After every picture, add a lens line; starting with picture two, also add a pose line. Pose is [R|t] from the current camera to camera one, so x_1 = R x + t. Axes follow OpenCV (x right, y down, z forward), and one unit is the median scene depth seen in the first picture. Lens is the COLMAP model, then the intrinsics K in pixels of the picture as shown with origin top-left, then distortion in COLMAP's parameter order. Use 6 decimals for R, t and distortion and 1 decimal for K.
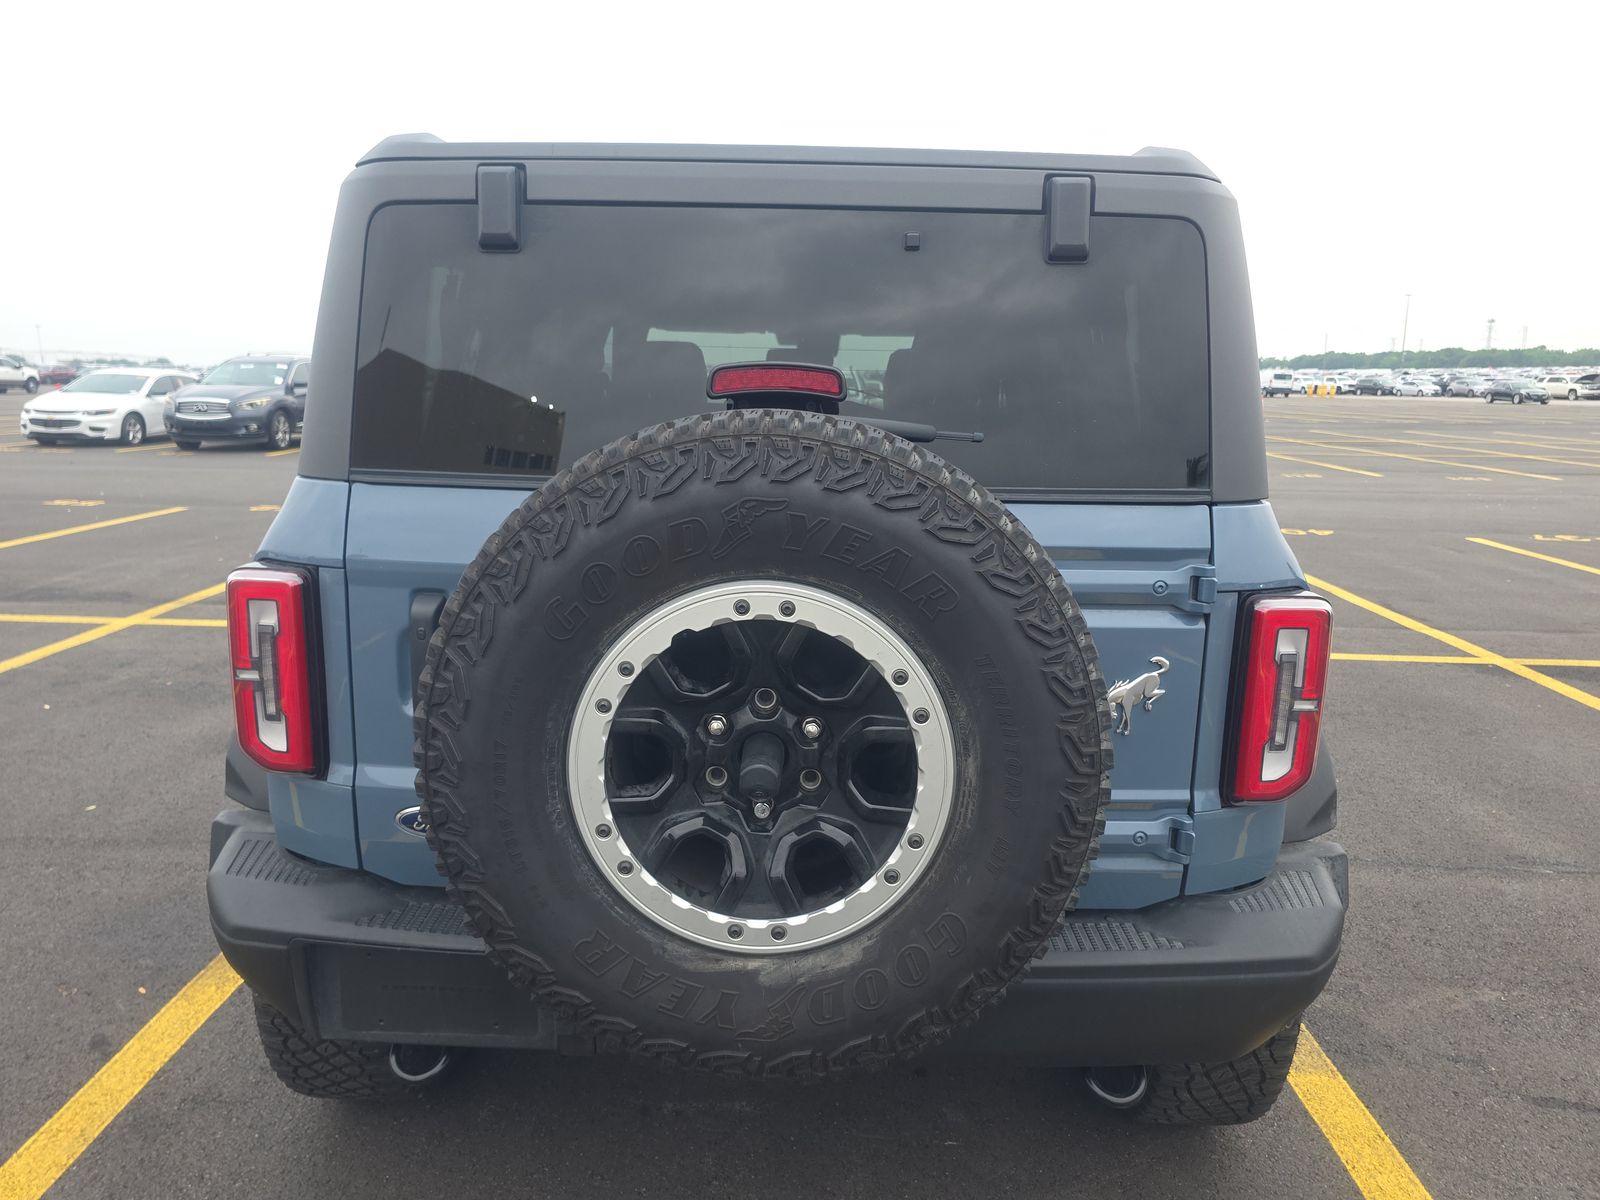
lens RADIAL K [[1084.0, 0, 800.0], [0, 1084.0, 600.0], [0, 0, 1]] dist [0.044417, -0.028250]
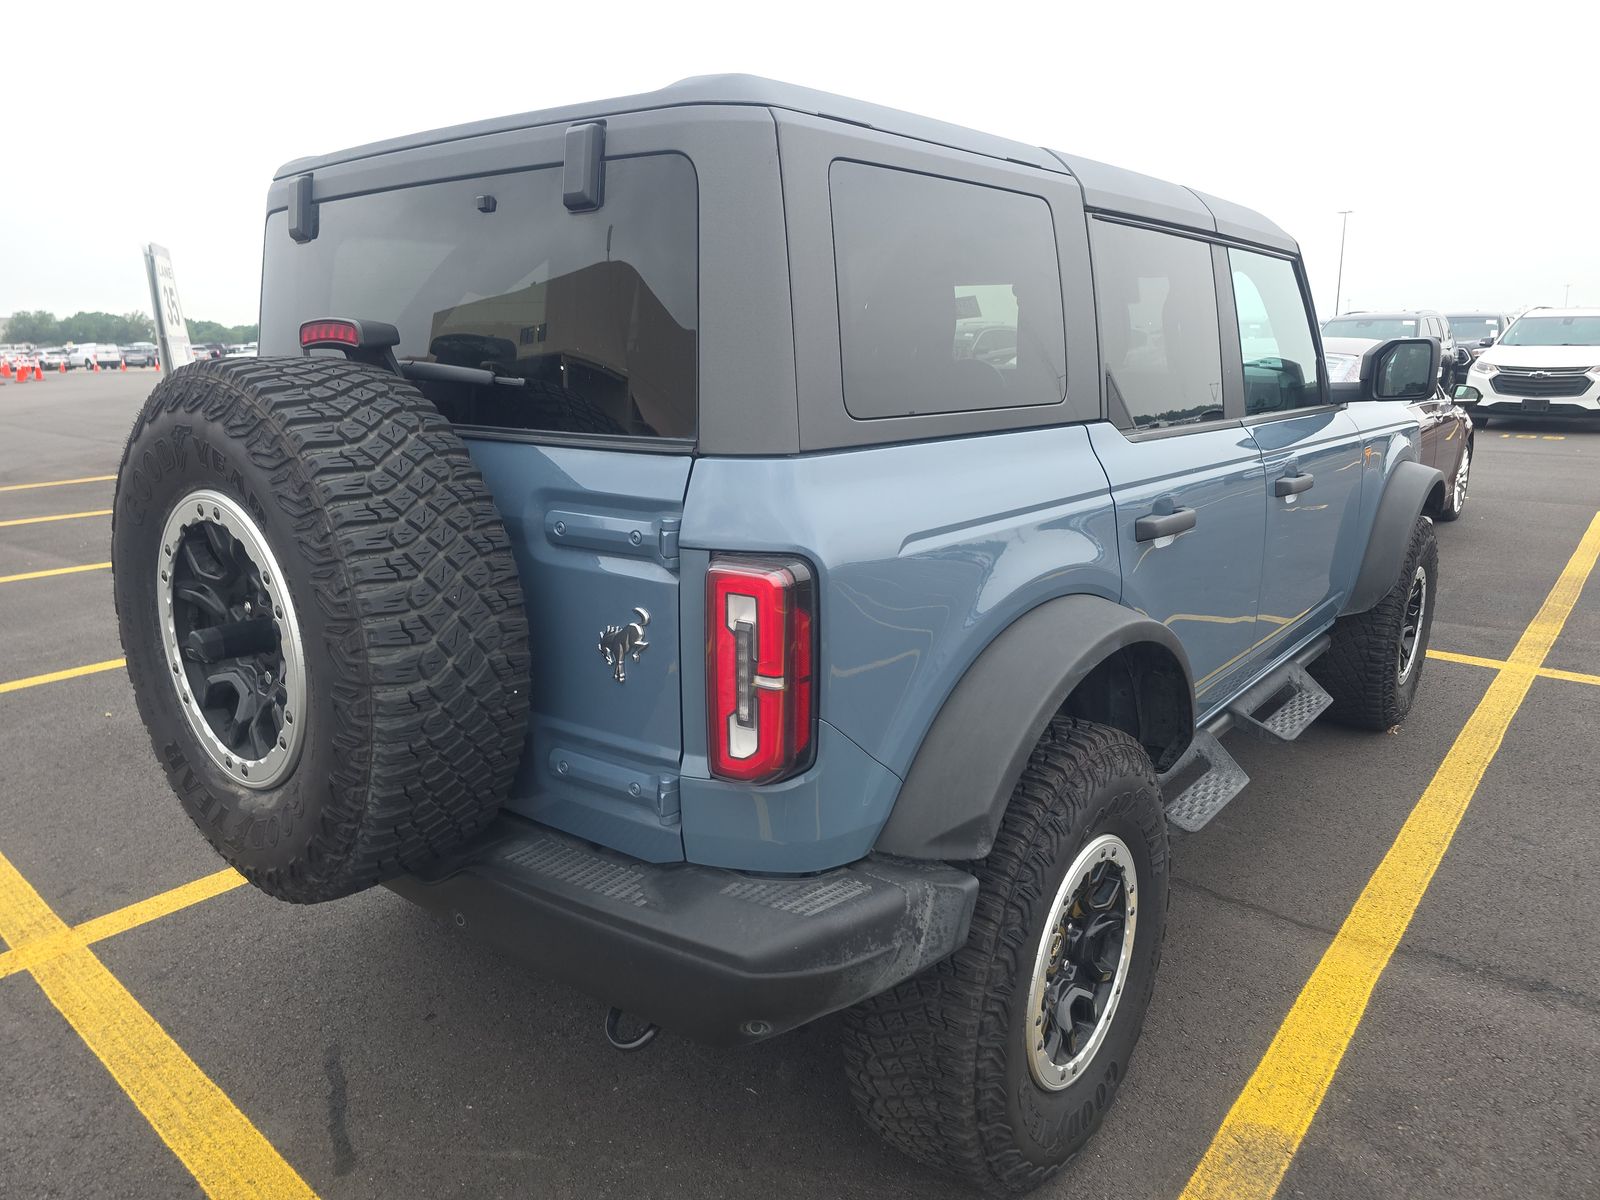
lens RADIAL K [[1084.0, 0, 800.0], [0, 1084.0, 600.0], [0, 0, 1]] dist [0.044417, -0.028250]
pose [[0.794795, 0.118272, -0.595242, 1.035910], [-0.099575, 0.992948, 0.064337, -0.033457], [0.598653, 0.008136, 0.800967, 0.301544]]
